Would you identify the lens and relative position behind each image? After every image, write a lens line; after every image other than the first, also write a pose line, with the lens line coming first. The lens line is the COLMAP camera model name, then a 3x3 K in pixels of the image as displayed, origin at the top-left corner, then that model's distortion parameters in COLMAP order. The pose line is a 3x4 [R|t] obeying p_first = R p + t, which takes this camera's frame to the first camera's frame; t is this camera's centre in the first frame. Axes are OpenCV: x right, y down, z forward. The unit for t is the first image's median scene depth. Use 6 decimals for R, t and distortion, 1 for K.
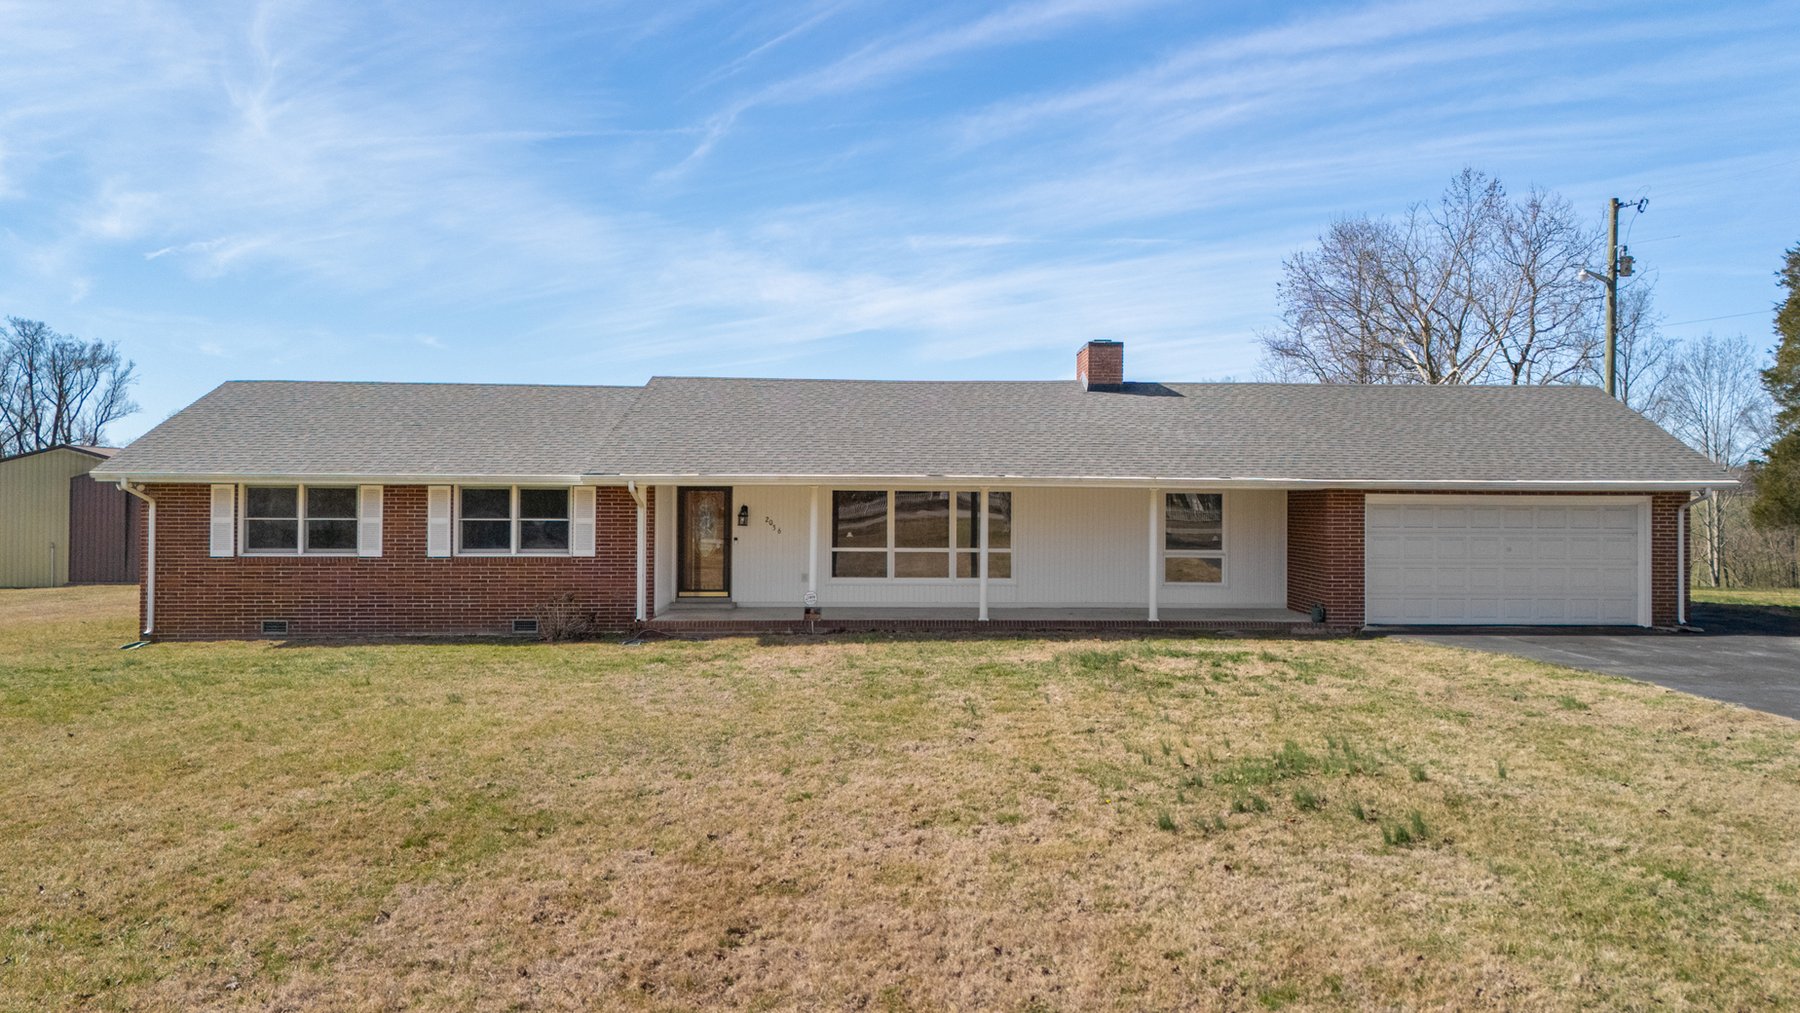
lens RADIAL K [[1632.7, 0, 875.3], [0, 1632.7, 507.7], [0, 0, 1]] dist [0.099426, -0.155366]
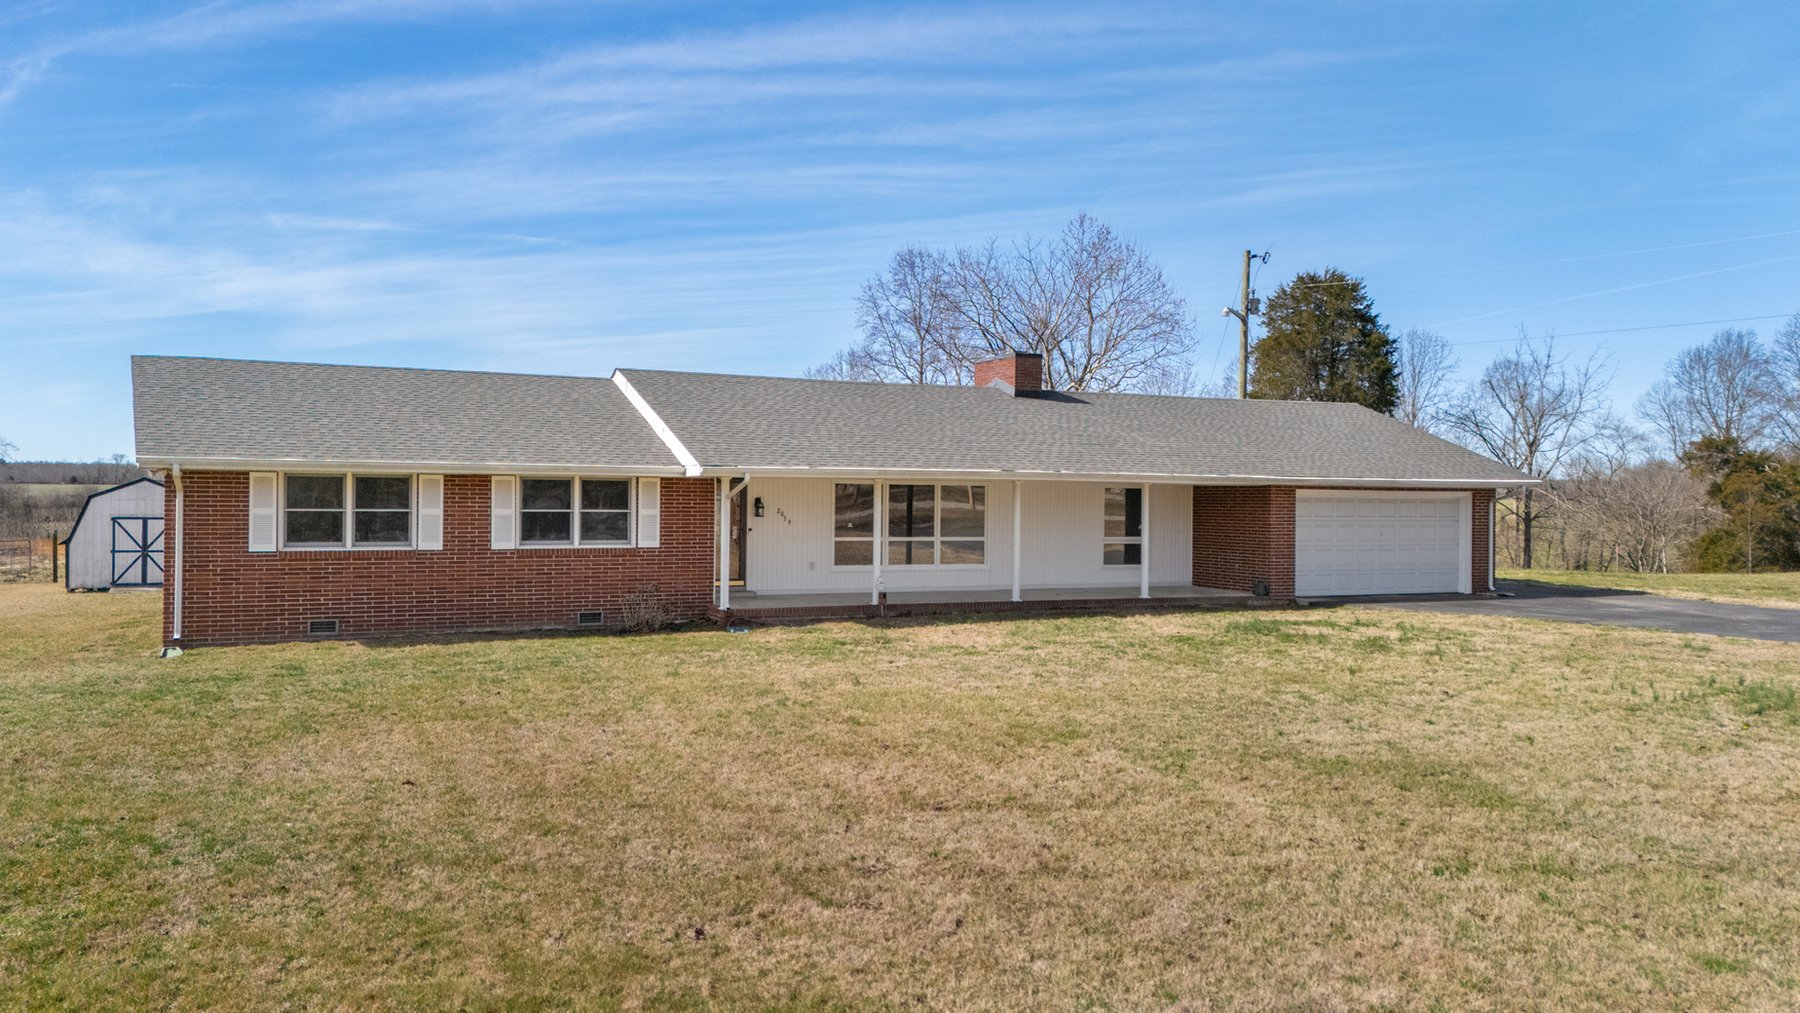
lens RADIAL K [[1632.7, 0, 875.3], [0, 1632.7, 507.7], [0, 0, 1]] dist [0.099426, -0.155366]
pose [[0.903854, 0.000623, 0.427841, -0.456461], [-0.000842, 1.000000, 0.000323, 0.004661], [-0.427841, -0.000652, 0.903854, 0.030530]]
